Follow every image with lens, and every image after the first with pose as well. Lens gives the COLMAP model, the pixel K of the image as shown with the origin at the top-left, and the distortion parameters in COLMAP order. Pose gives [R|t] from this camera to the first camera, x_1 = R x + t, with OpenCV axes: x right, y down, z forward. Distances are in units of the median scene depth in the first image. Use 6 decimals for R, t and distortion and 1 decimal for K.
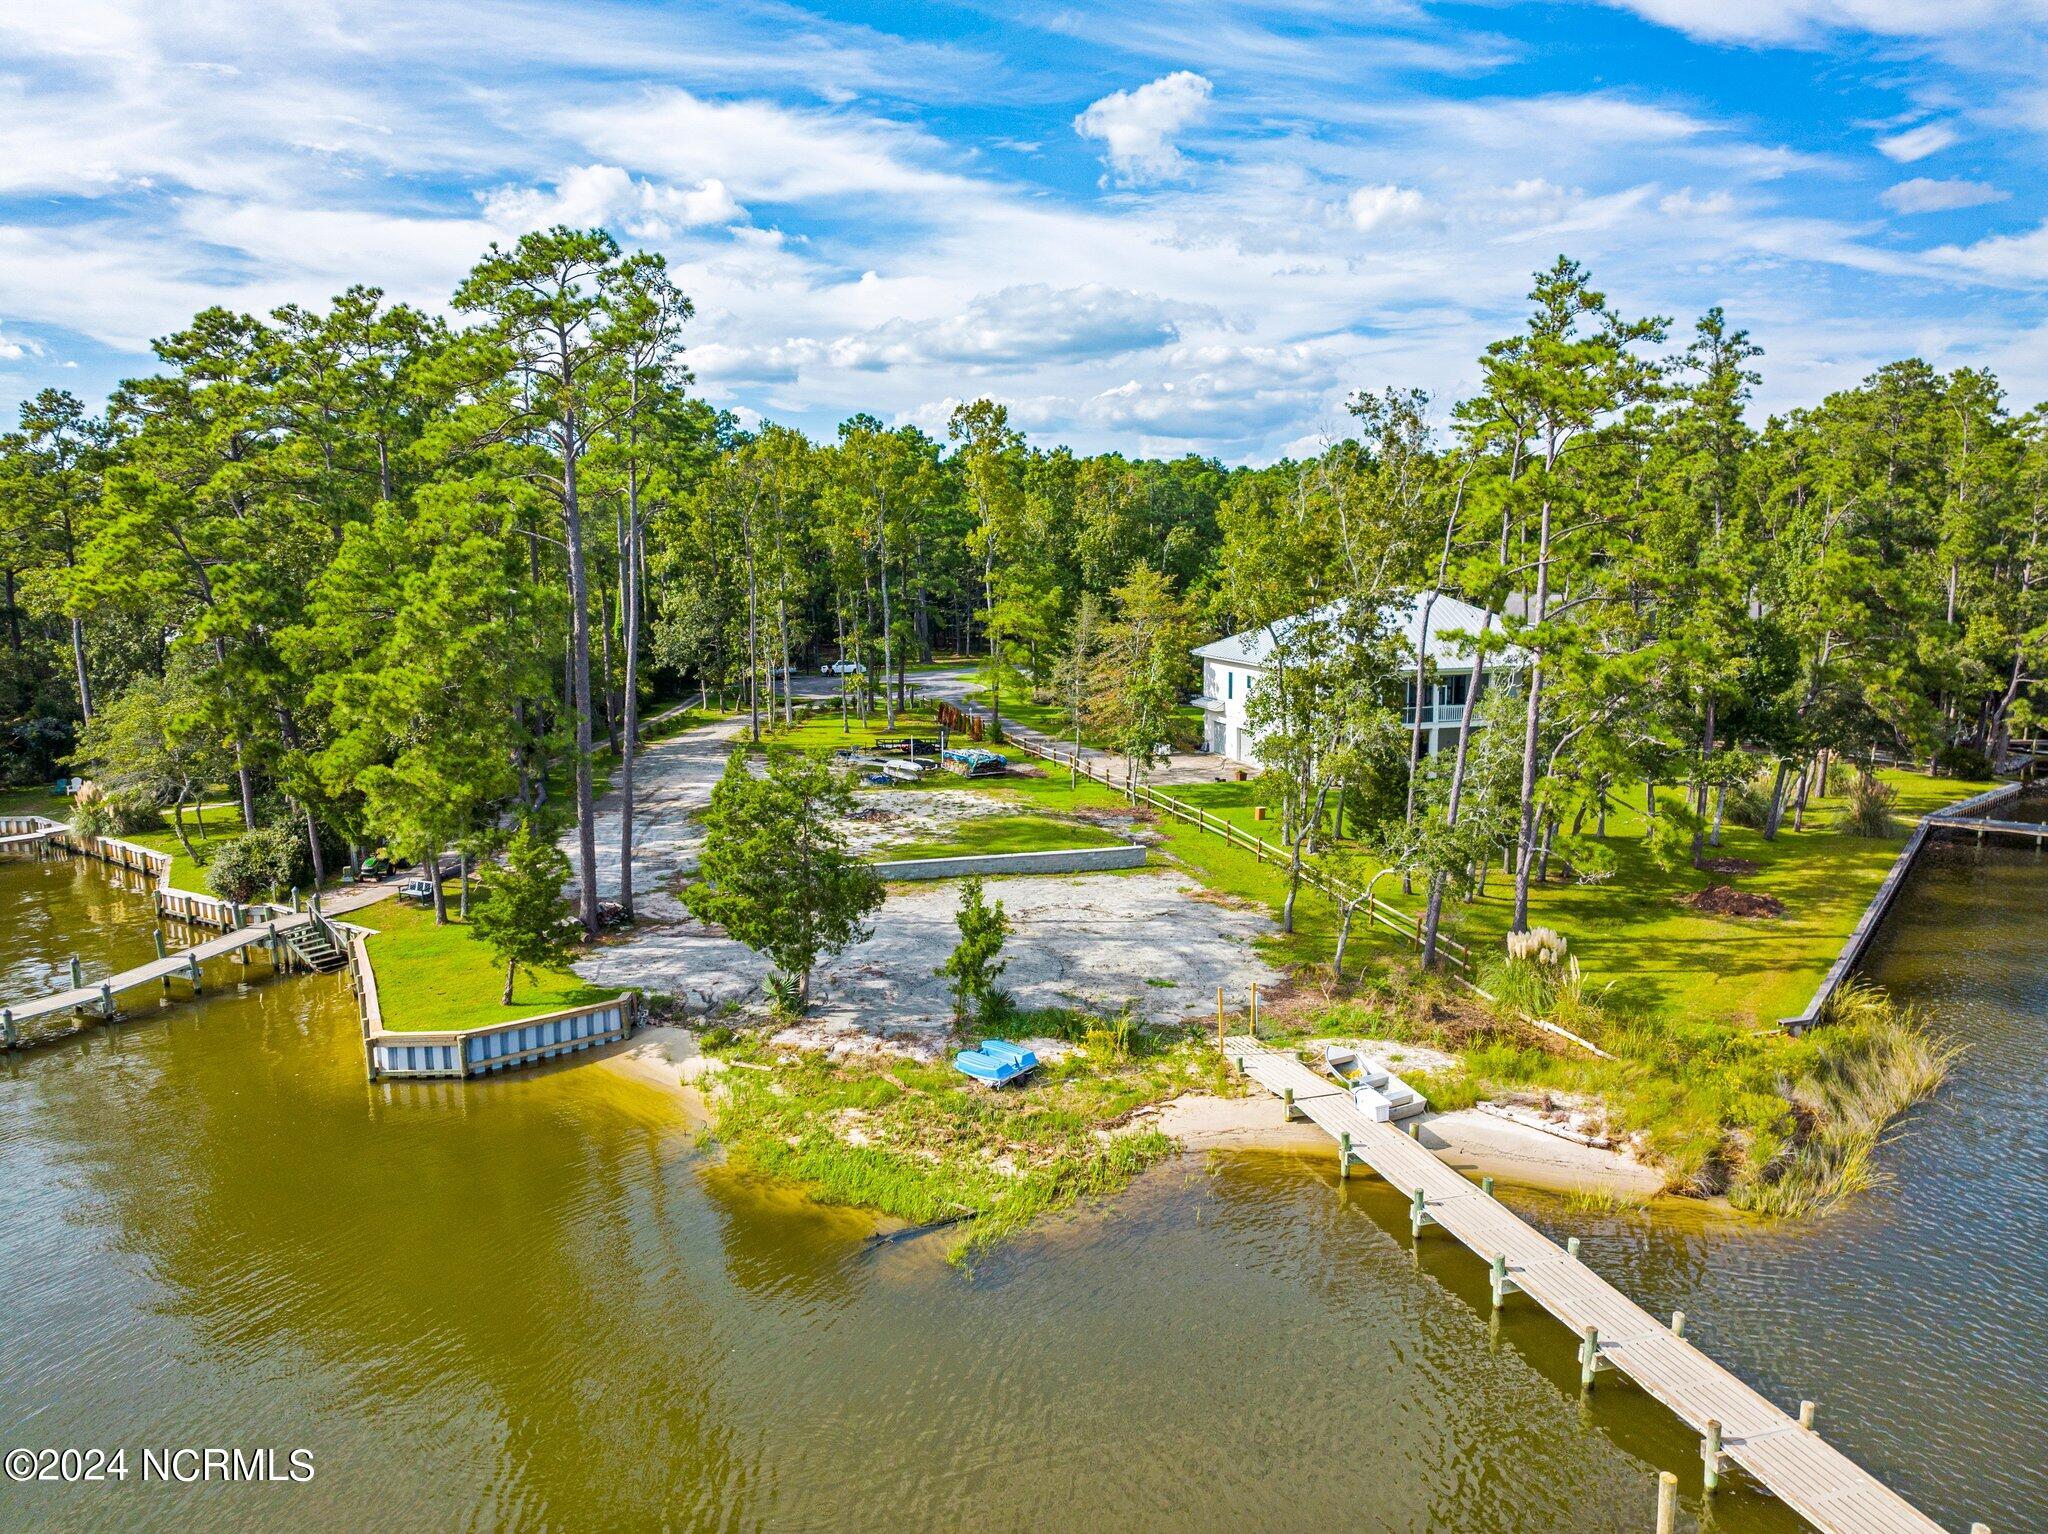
lens RADIAL K [[1496.1, 0, 1041.0], [0, 1496.1, 771.3], [0, 0, 1]] dist [-0.044012, 0.012824]
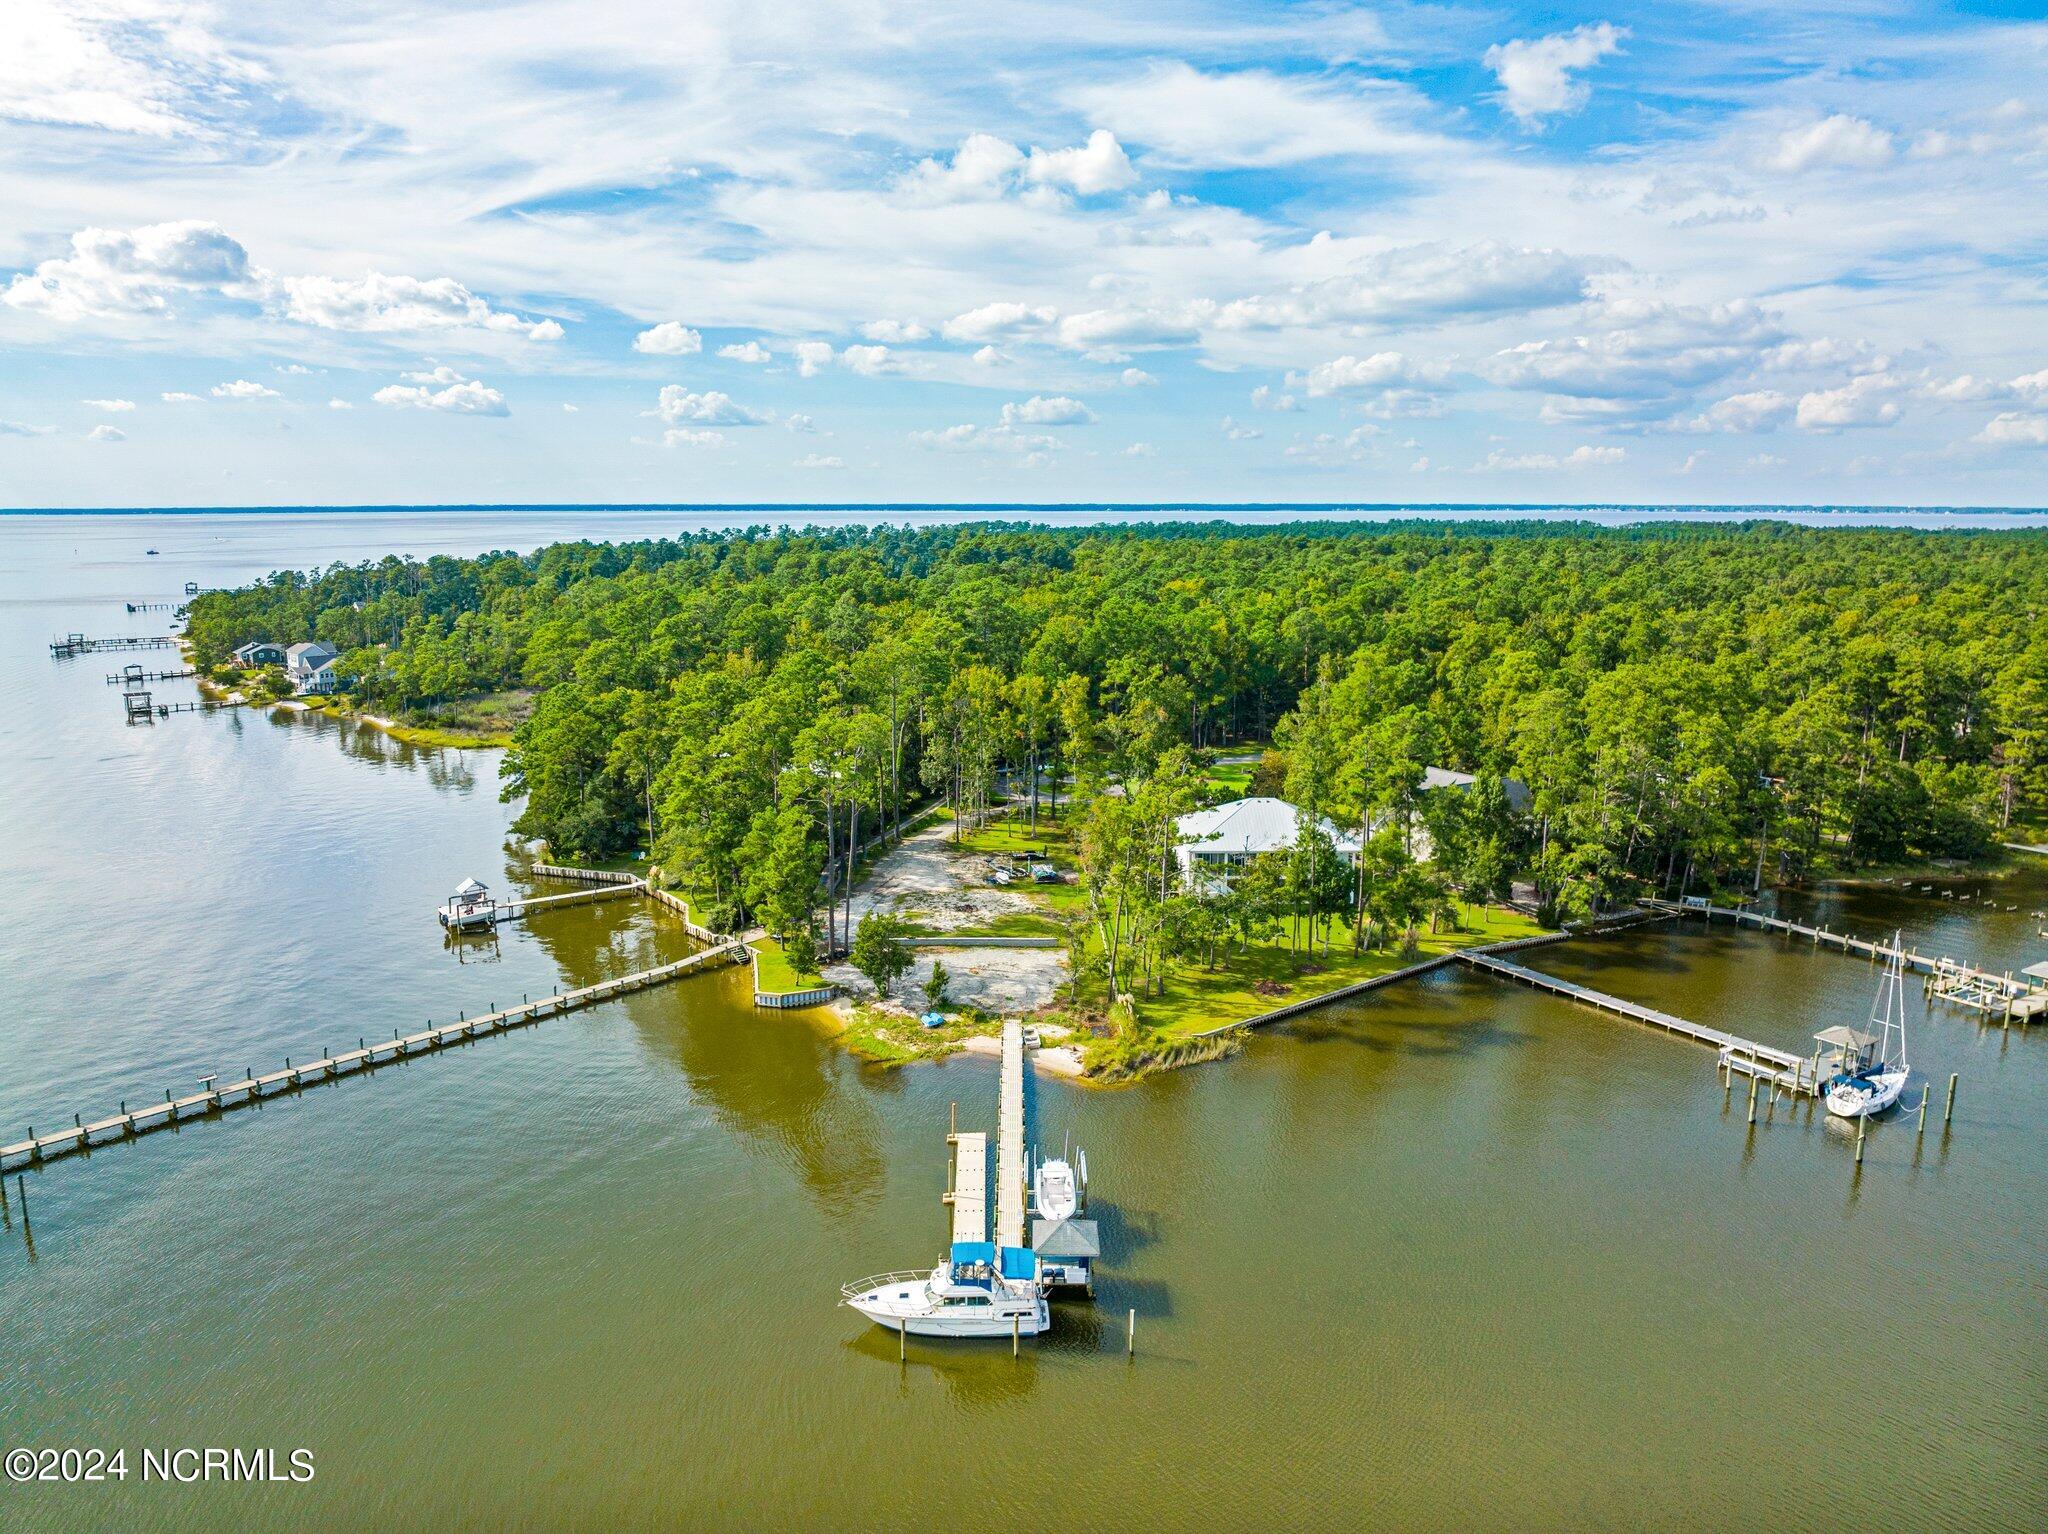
lens RADIAL K [[1442.0, 0, 1020.4], [0, 1442.0, 746.7], [0, 0, 1]] dist [-0.023453, -0.001517]
pose [[0.963754, 0.053885, -0.261293, 0.655902], [-0.051343, 0.998544, 0.016551, -0.319587], [0.261805, -0.002535, 0.965118, -1.372956]]
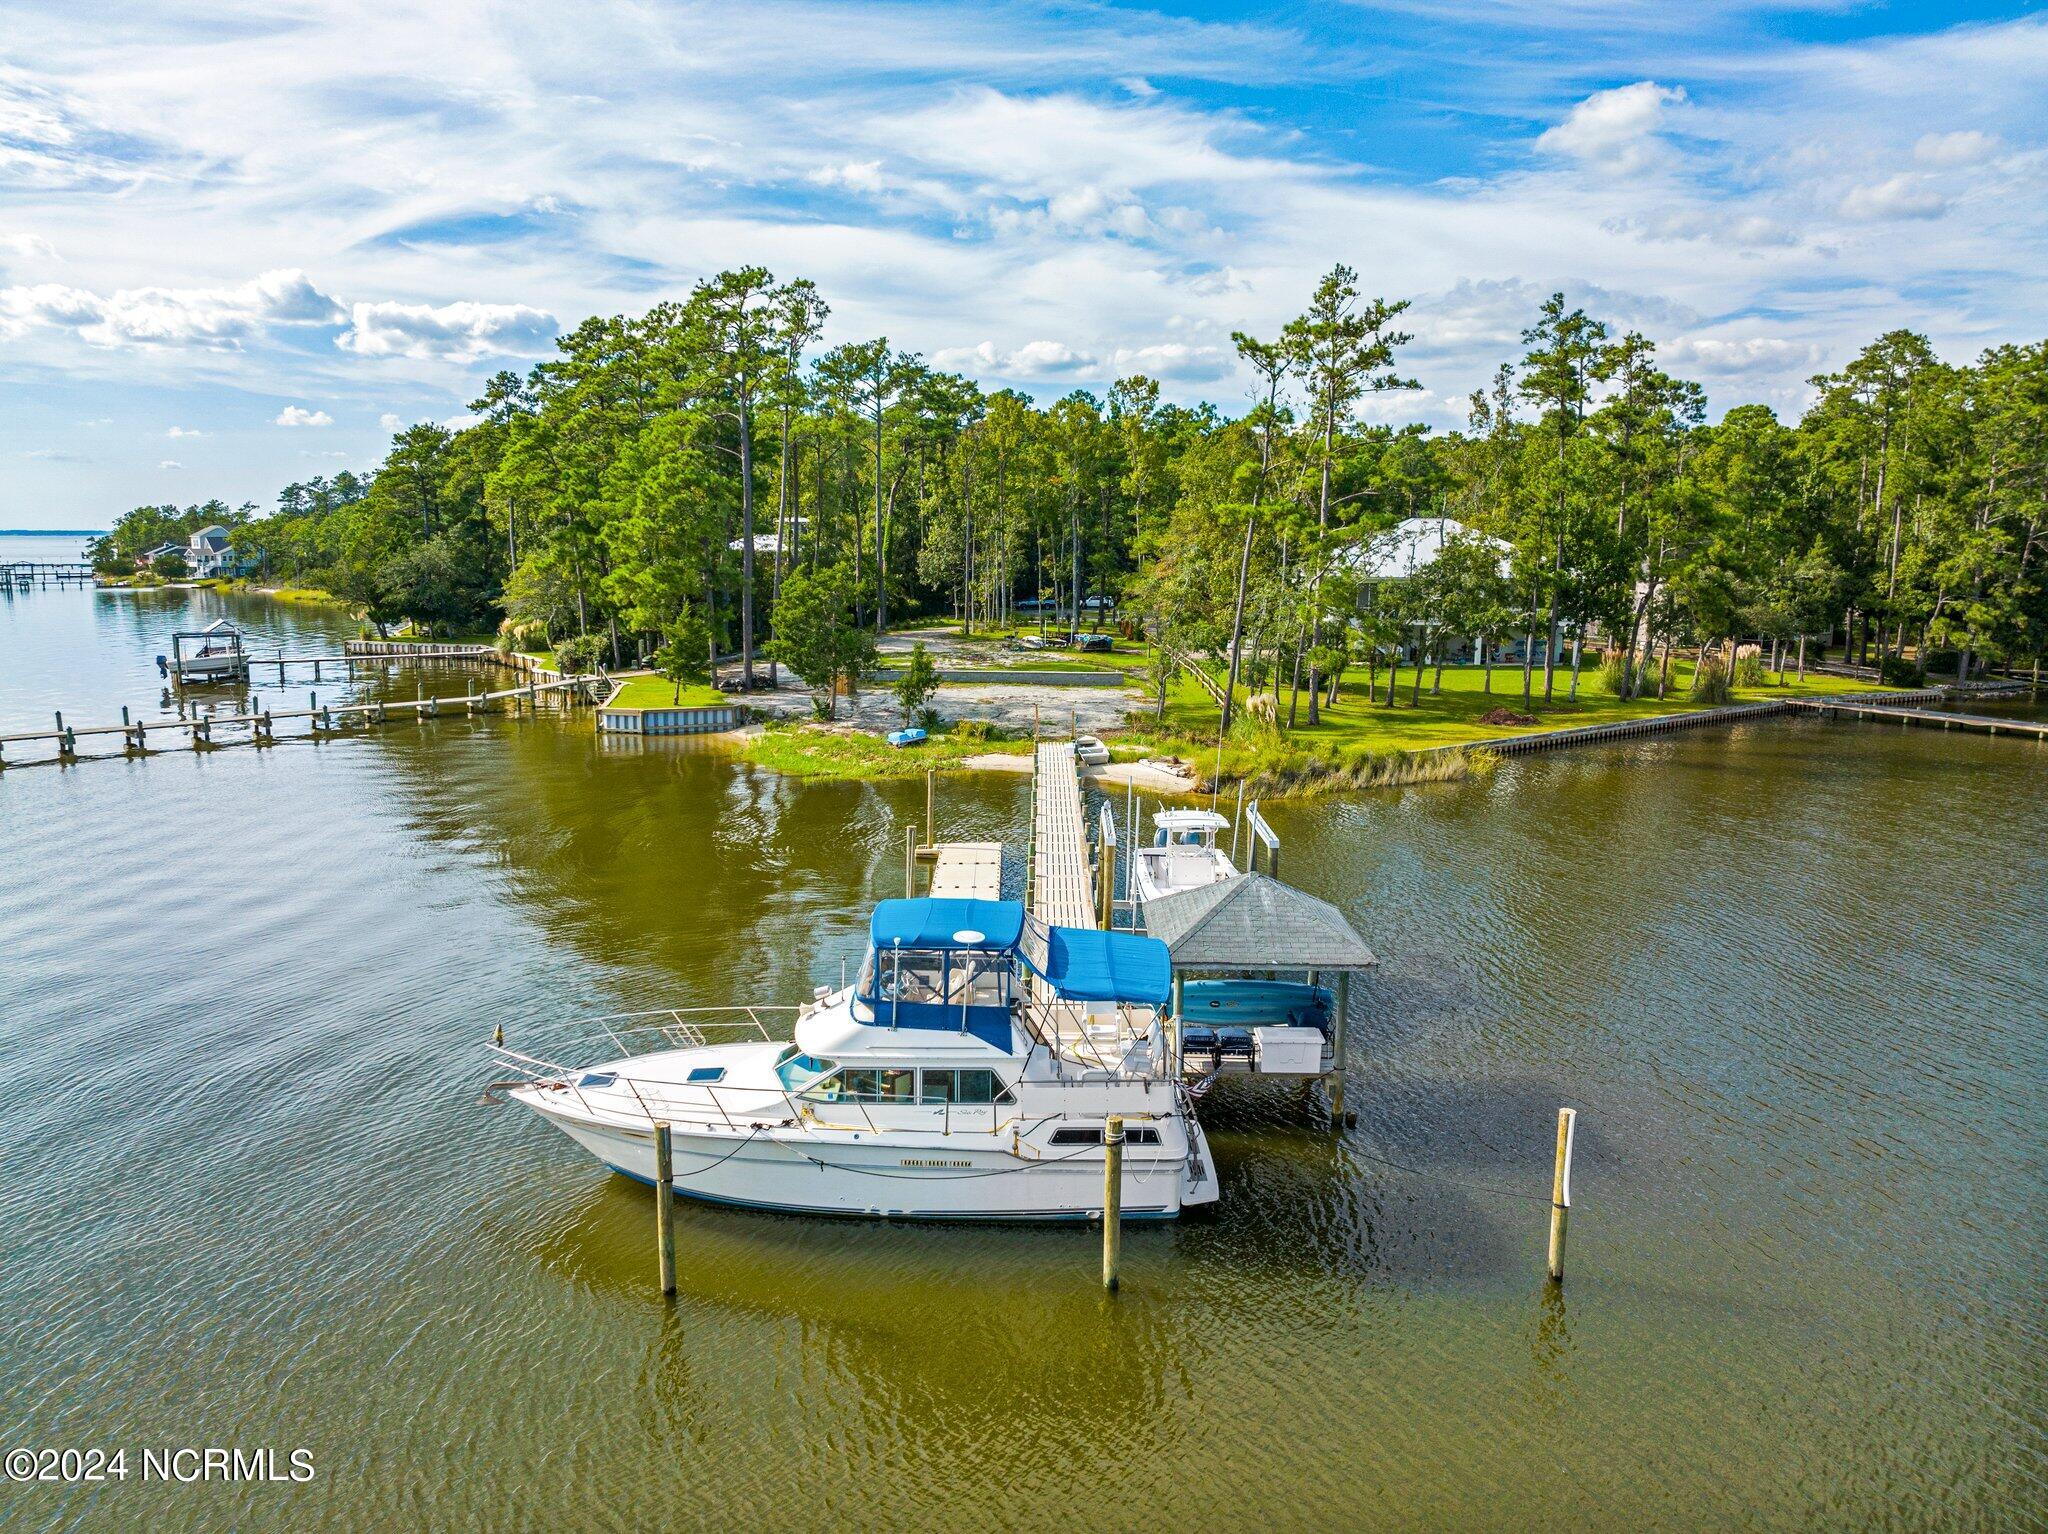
lens RADIAL K [[1455.8, 0, 1023.9], [0, 1455.8, 775.5], [0, 0, 1]] dist [-0.033868, -0.007652]
pose [[0.959448, 0.063051, -0.274743, 0.404981], [-0.059482, 0.998002, 0.021313, 0.136790], [0.275538, -0.004107, 0.961281, -0.434306]]
